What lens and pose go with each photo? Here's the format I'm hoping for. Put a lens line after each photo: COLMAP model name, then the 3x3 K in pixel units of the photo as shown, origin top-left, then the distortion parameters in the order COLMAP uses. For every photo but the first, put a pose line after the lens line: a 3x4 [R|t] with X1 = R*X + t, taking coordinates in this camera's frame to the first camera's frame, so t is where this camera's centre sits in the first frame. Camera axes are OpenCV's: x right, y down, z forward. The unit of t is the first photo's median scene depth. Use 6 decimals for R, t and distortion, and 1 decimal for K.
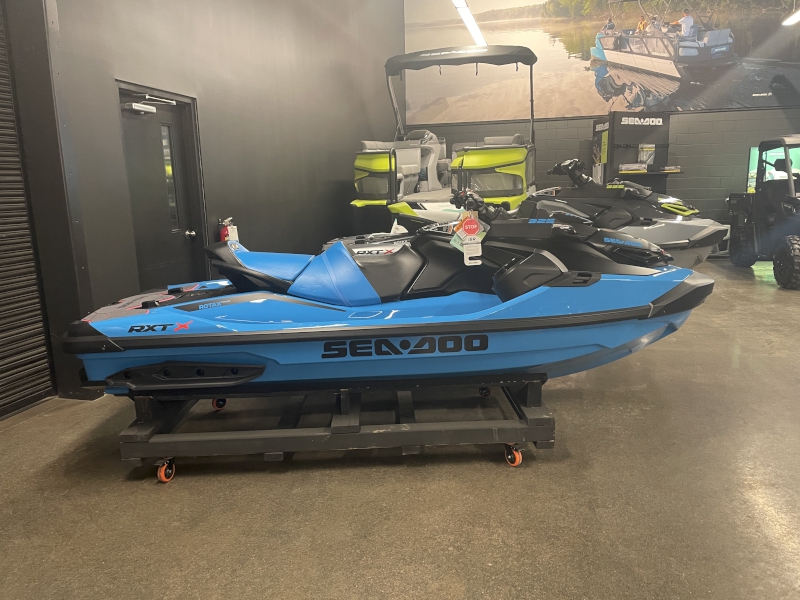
lens RADIAL K [[601.9, 0, 405.8], [0, 601.9, 303.8], [0, 0, 1]] dist [0.104800, -0.136909]
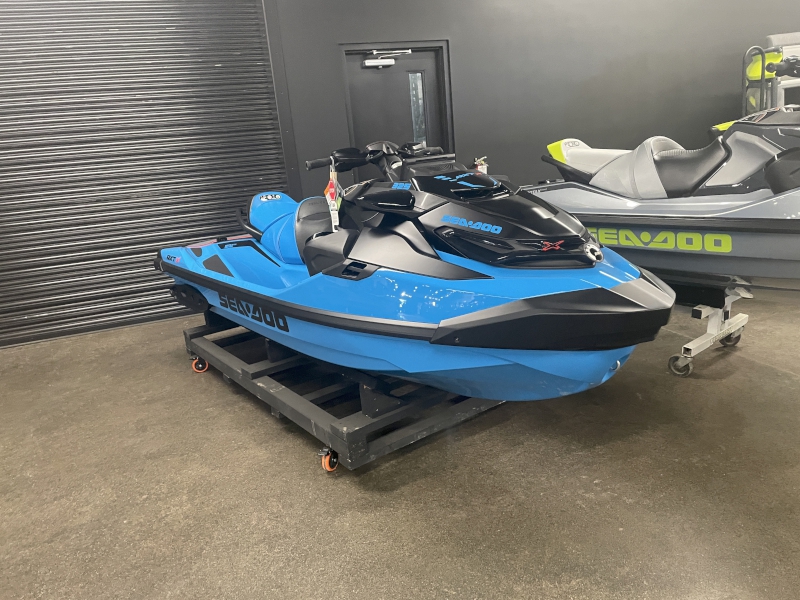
lens RADIAL K [[601.9, 0, 405.8], [0, 601.9, 303.8], [0, 0, 1]] dist [0.104800, -0.136909]
pose [[0.559475, 0.193398, -0.805968, 0.876884], [-0.087650, 0.980749, 0.174495, -0.127079], [0.824200, -0.026983, 0.565656, 0.591078]]
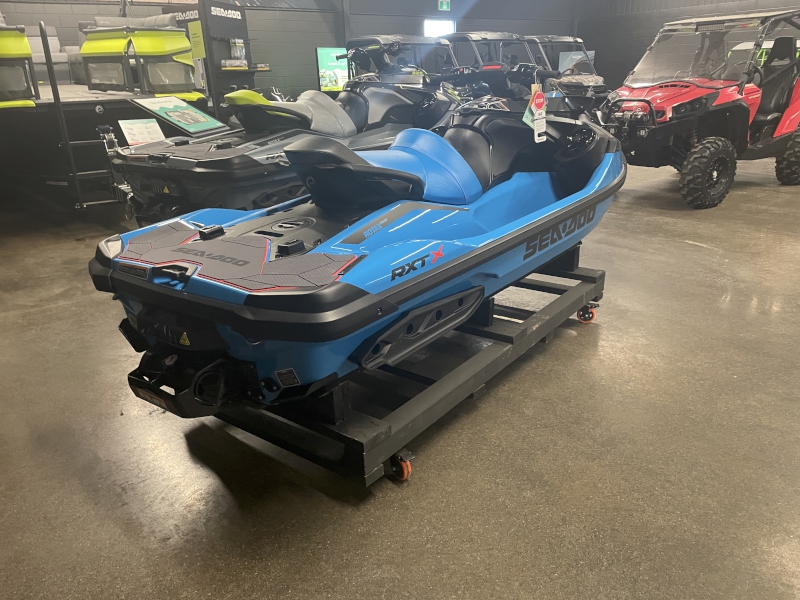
lens RADIAL K [[601.9, 0, 405.8], [0, 601.9, 303.8], [0, 0, 1]] dist [0.104800, -0.136909]
pose [[0.635474, -0.267278, 0.724386, -0.813990], [0.165557, 0.963522, 0.210276, -0.054468], [-0.754164, -0.013698, 0.656543, 0.509597]]
